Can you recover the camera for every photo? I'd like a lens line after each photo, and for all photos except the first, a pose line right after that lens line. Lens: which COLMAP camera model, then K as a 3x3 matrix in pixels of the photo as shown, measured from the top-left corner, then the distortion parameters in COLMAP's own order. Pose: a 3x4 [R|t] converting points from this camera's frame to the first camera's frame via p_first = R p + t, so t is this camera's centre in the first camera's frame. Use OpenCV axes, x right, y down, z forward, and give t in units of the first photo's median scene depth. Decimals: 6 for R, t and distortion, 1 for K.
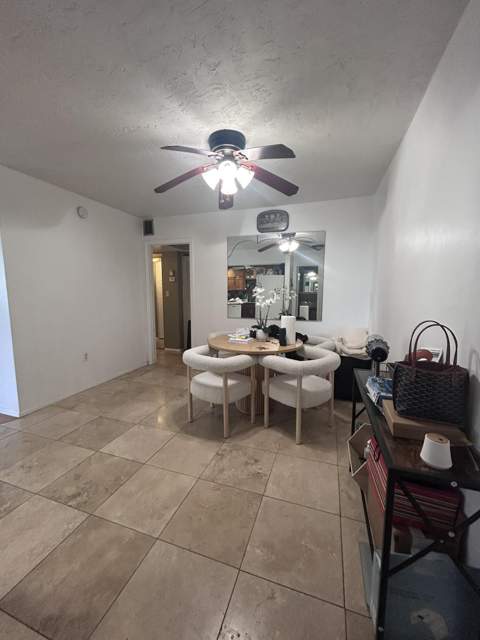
lens RADIAL K [[257.2, 0, 243.5], [0, 257.2, 320.4], [0, 0, 1]] dist [-0.000687, -0.002602]
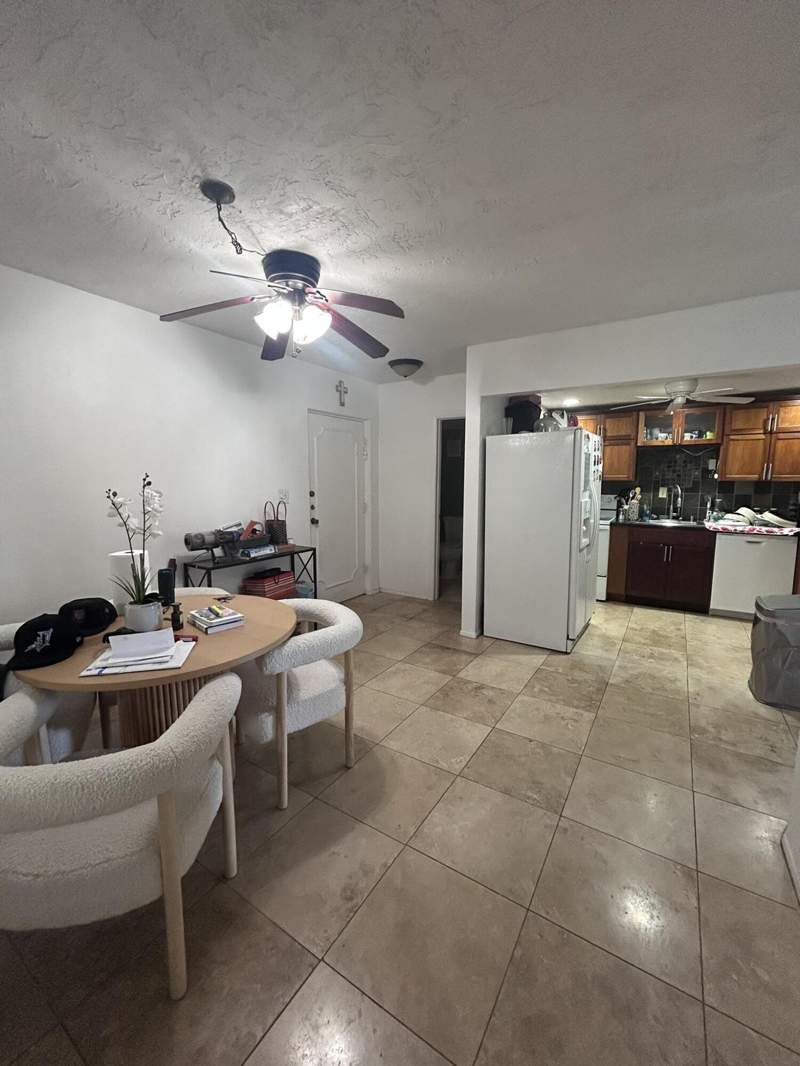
lens RADIAL K [[423.7, 0, 408.1], [0, 423.7, 533.1], [0, 0, 1]] dist [0.000075, -0.000110]
pose [[-0.972813, -0.034751, 0.228970, -0.435756], [0.021385, 0.970974, 0.238226, -0.197886], [-0.230603, 0.236646, -0.943833, 1.474088]]
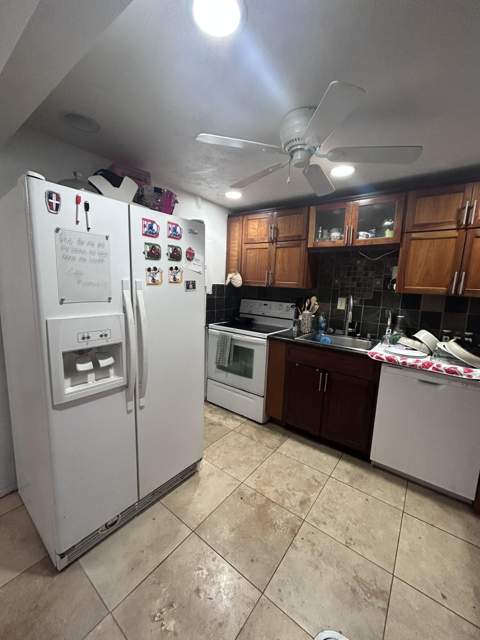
lens RADIAL K [[257.2, 0, 243.5], [0, 257.2, 320.4], [0, 0, 1]] dist [-0.000687, -0.002602]
pose [[-0.949347, -0.088297, 0.301569, -1.004407], [-0.009112, 0.967041, 0.254457, -0.094508], [-0.314098, 0.238820, -0.918862, 0.513317]]
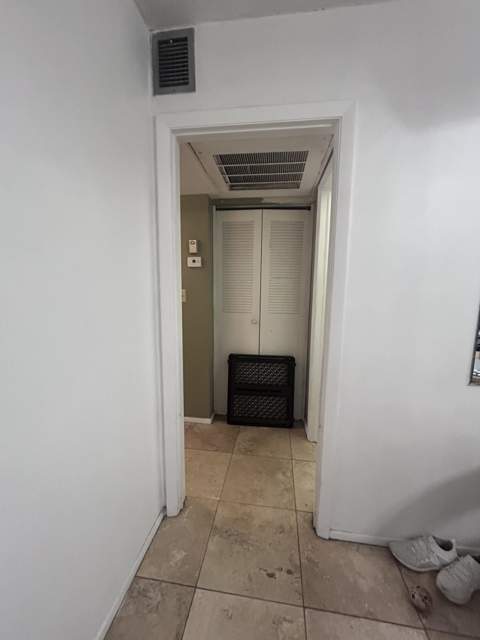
lens RADIAL K [[258.7, 0, 240.0], [0, 258.7, 320.0], [0, 0, 1]] dist [-0.001255, -0.000107]
pose [[0.981639, -0.014013, 0.190234, -0.525861], [0.012060, 0.999862, 0.011417, -0.126661], [-0.190367, -0.008913, 0.981672, 1.048650]]
